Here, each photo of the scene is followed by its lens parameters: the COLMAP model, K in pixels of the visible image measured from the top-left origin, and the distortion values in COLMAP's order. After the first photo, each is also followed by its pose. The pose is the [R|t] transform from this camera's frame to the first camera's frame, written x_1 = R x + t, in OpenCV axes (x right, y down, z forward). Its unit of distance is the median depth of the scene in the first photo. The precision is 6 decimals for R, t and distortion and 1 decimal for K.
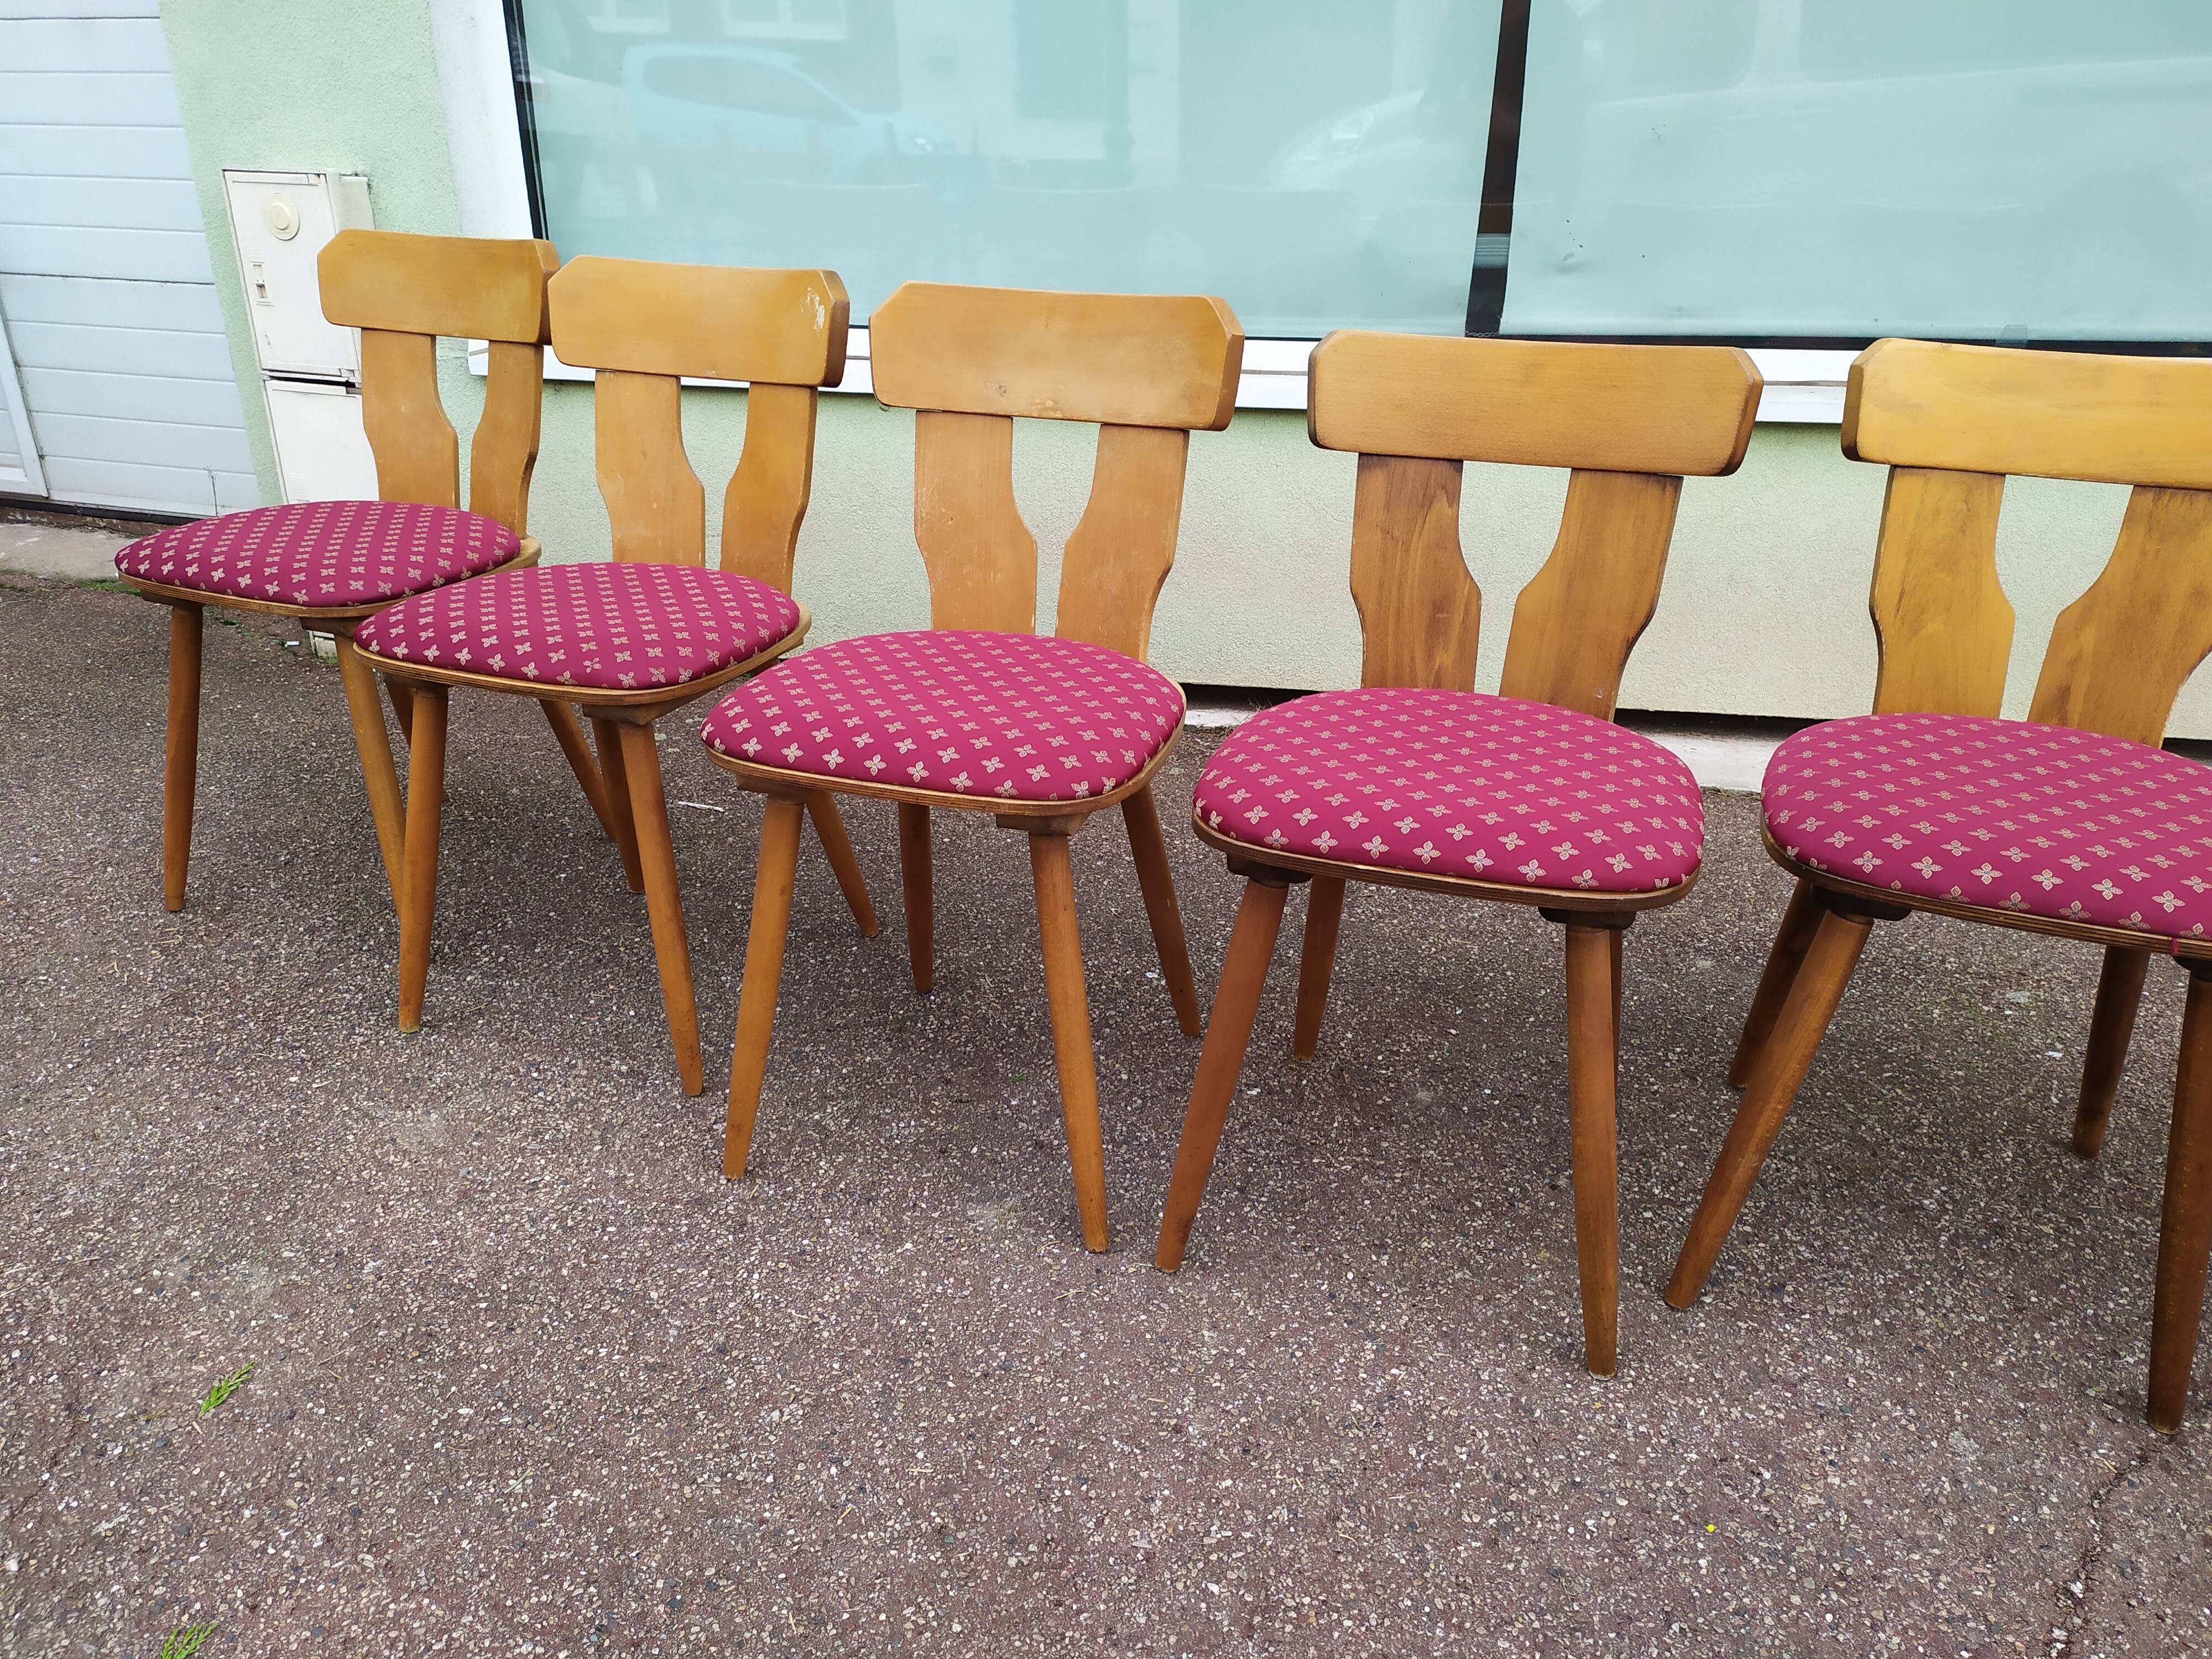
lens RADIAL K [[1671.7, 0, 1103.4], [0, 1671.7, 838.2], [0, 0, 1]] dist [0.077287, -0.091721]
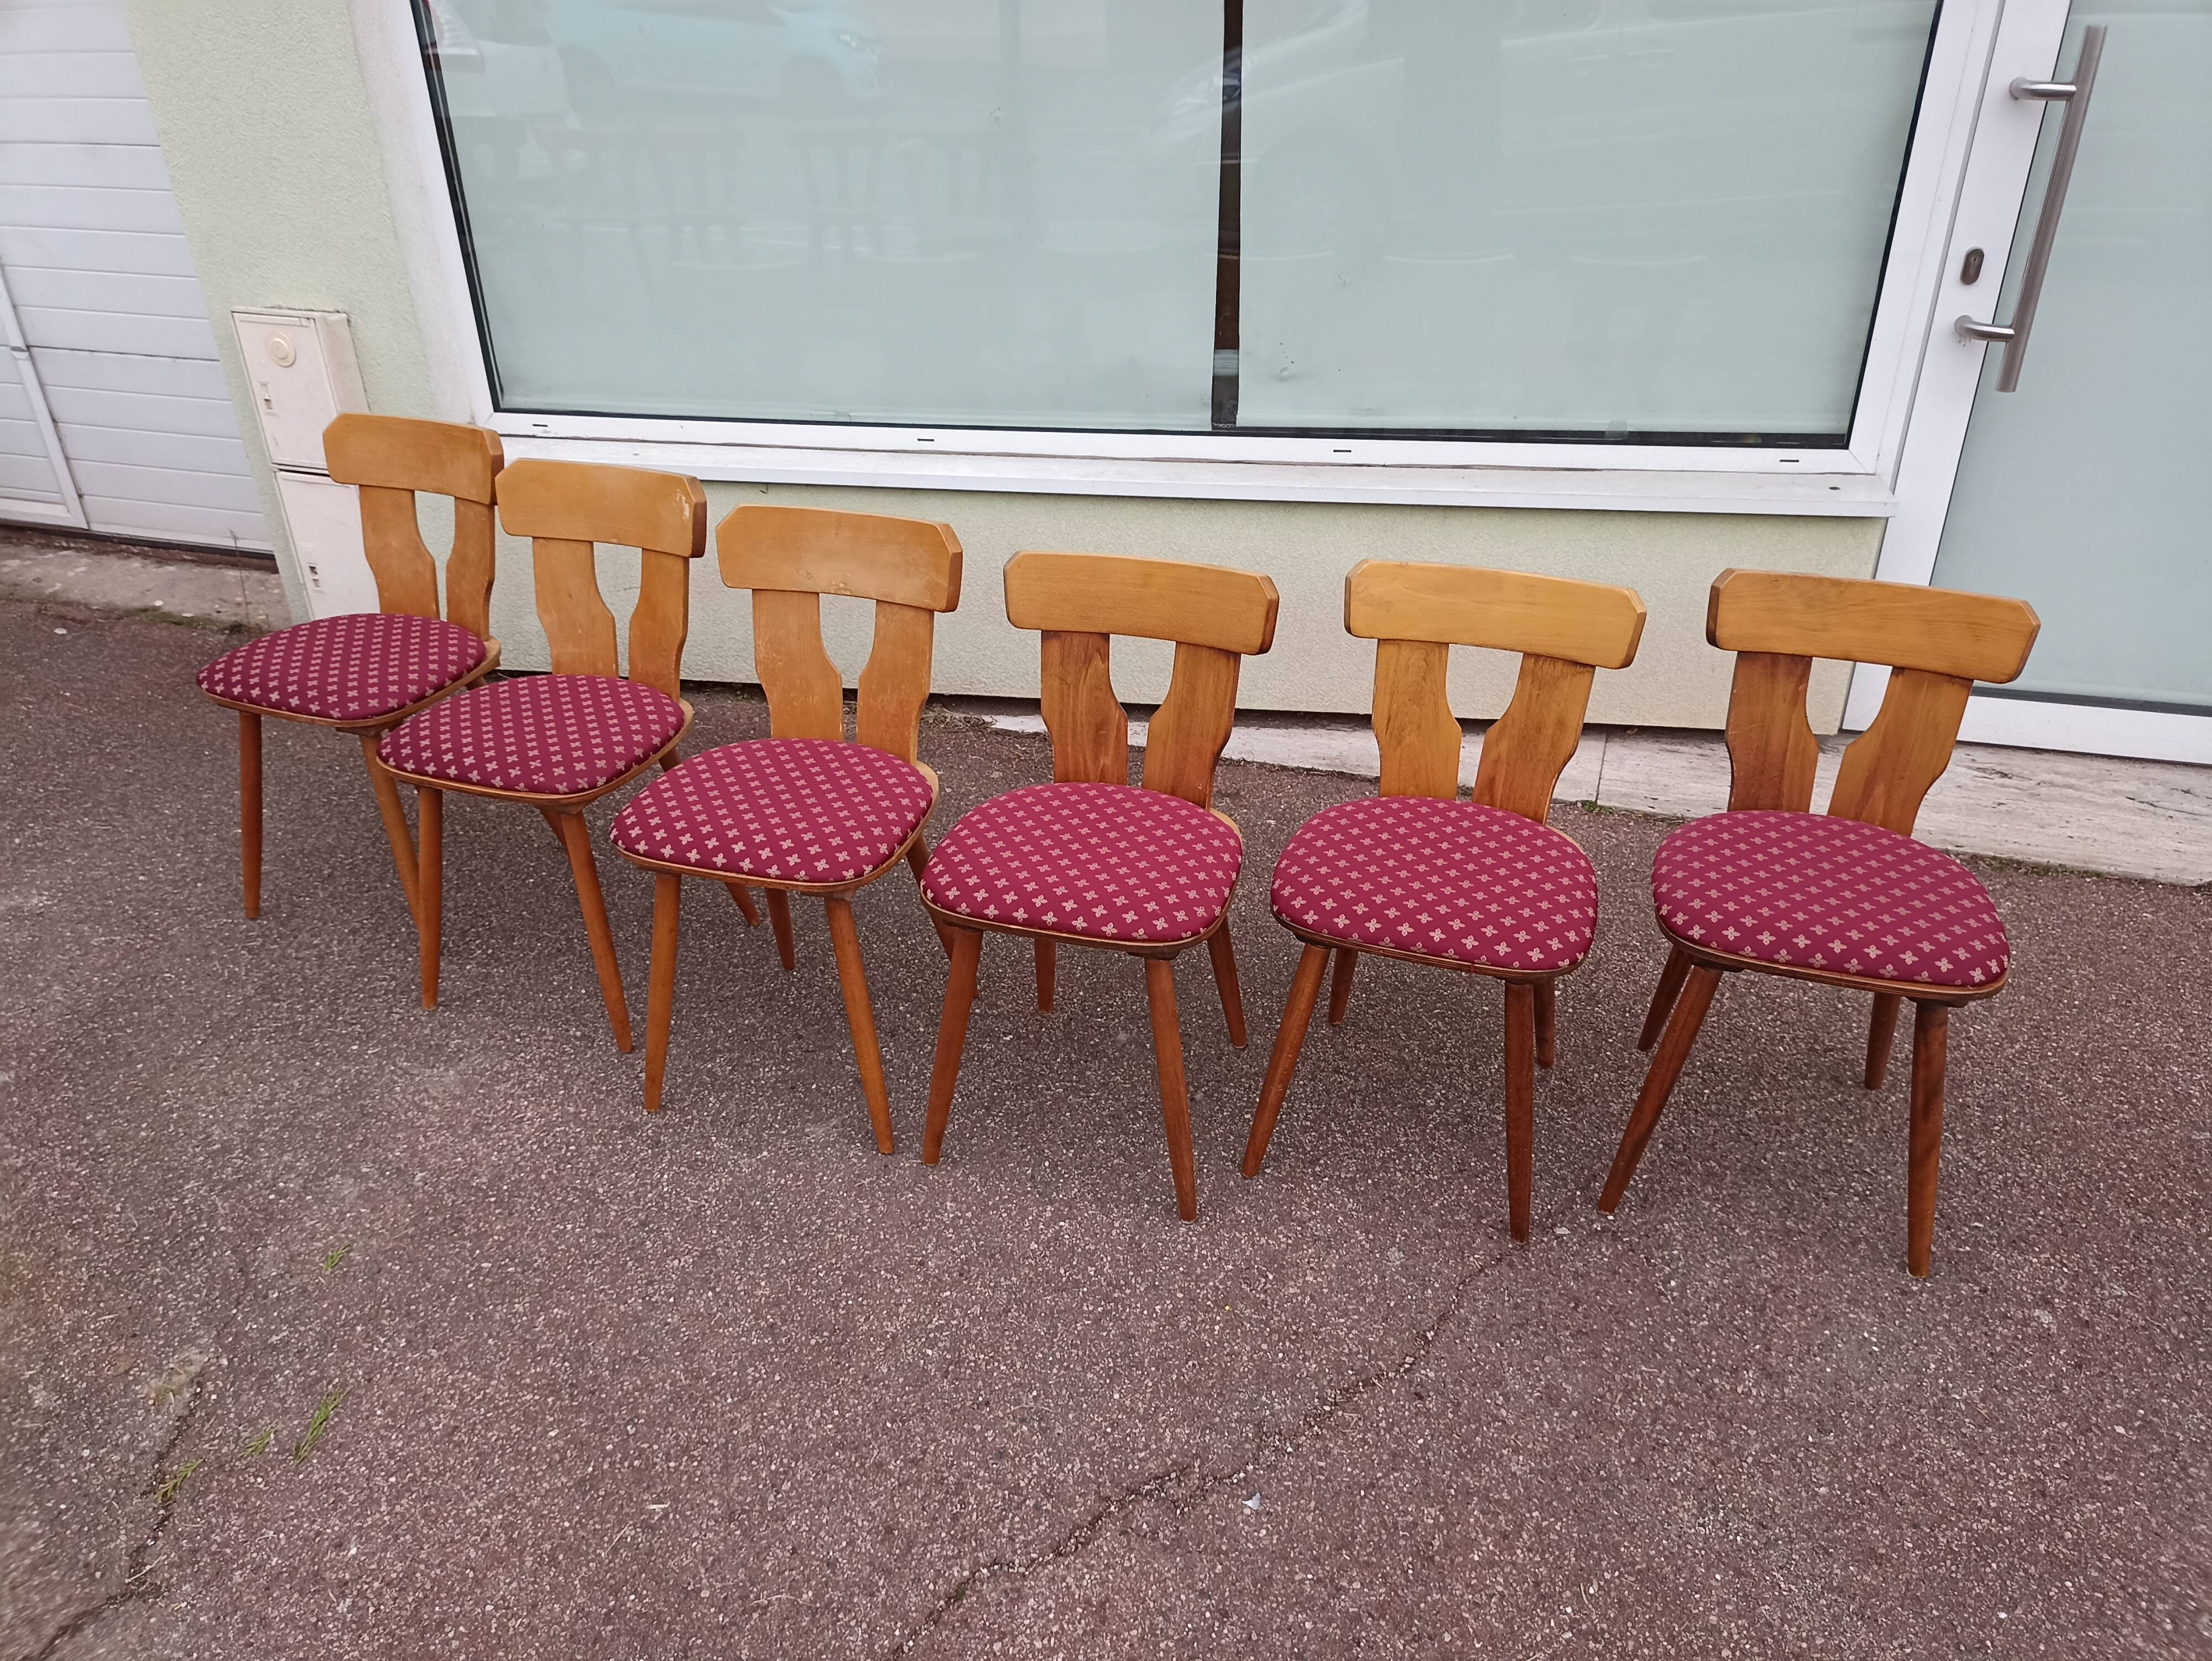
lens RADIAL K [[1646.0, 0, 1100.4], [0, 1646.0, 837.5], [0, 0, 1]] dist [0.031434, -0.023878]
pose [[0.999538, -0.028012, 0.011818, 0.183600], [0.026848, 0.995647, 0.089249, -0.175007], [-0.014266, -0.088890, 0.995939, -0.493446]]
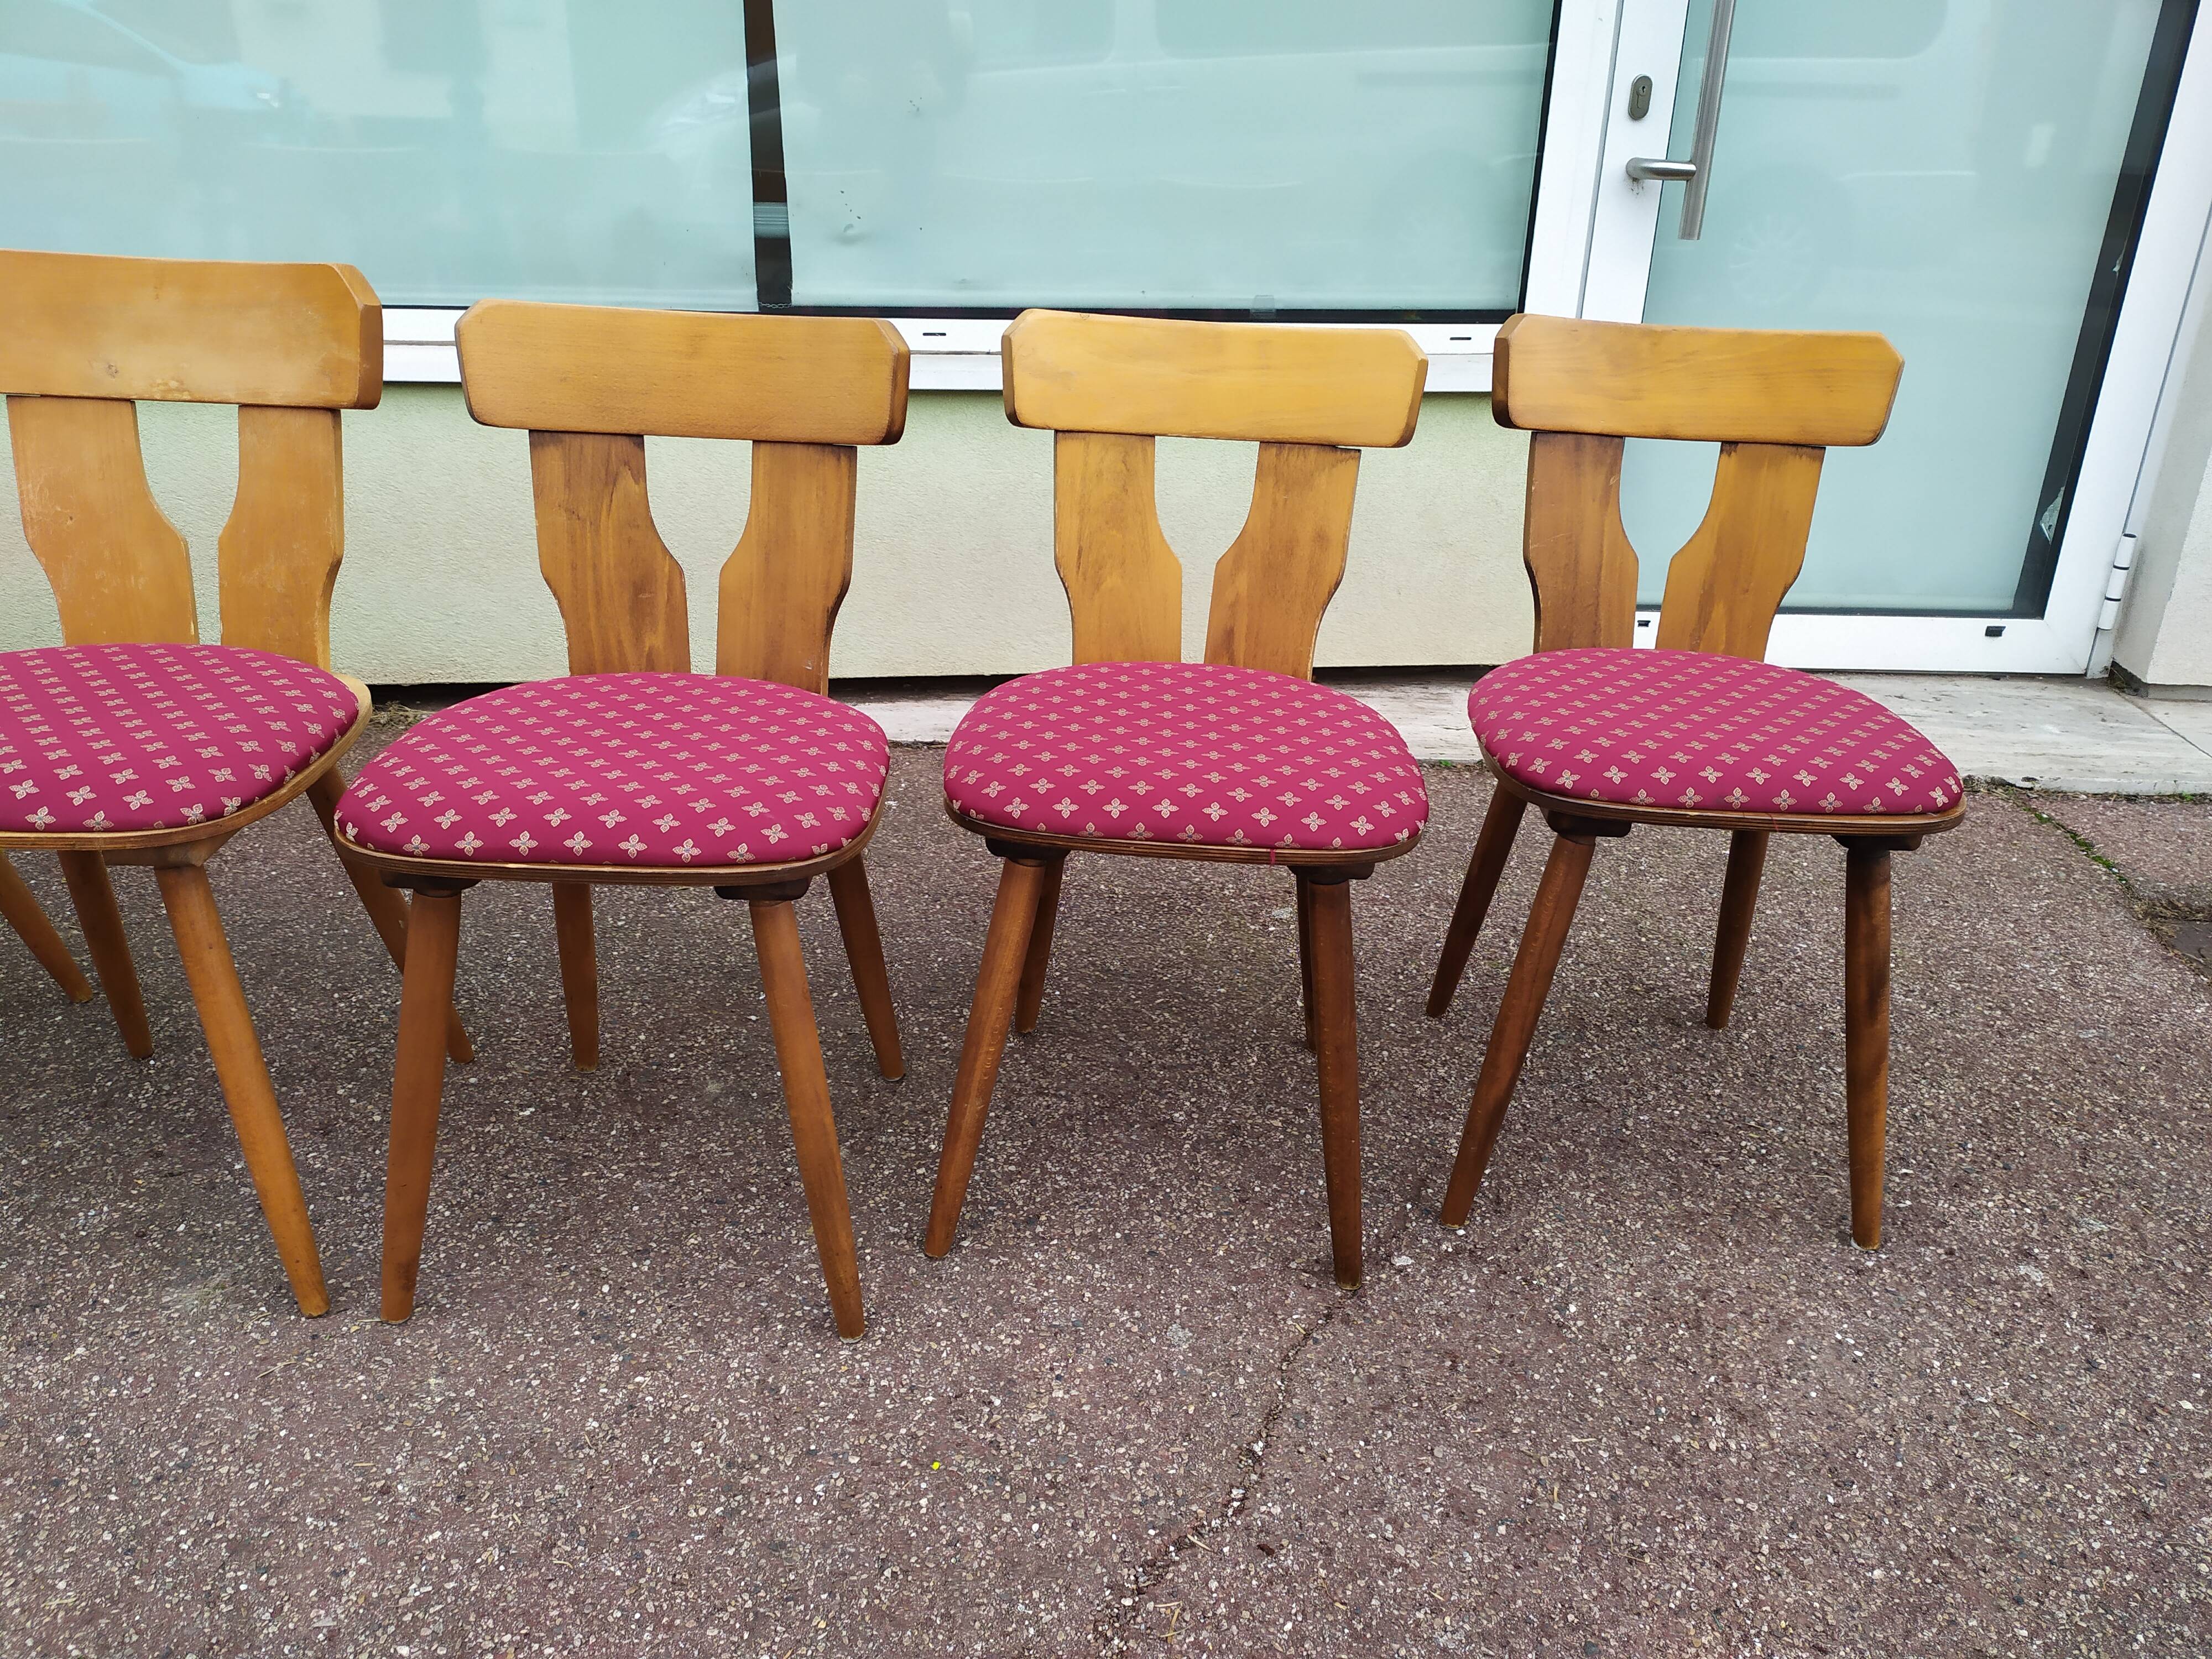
lens RADIAL K [[1708.0, 0, 1149.1], [0, 1708.0, 835.9], [0, 0, 1]] dist [0.071874, -0.082393]
pose [[0.947822, -0.104861, 0.301061, 0.168293], [0.102513, 0.994451, 0.023633, 0.011762], [-0.301869, 0.008463, 0.953312, -0.033011]]
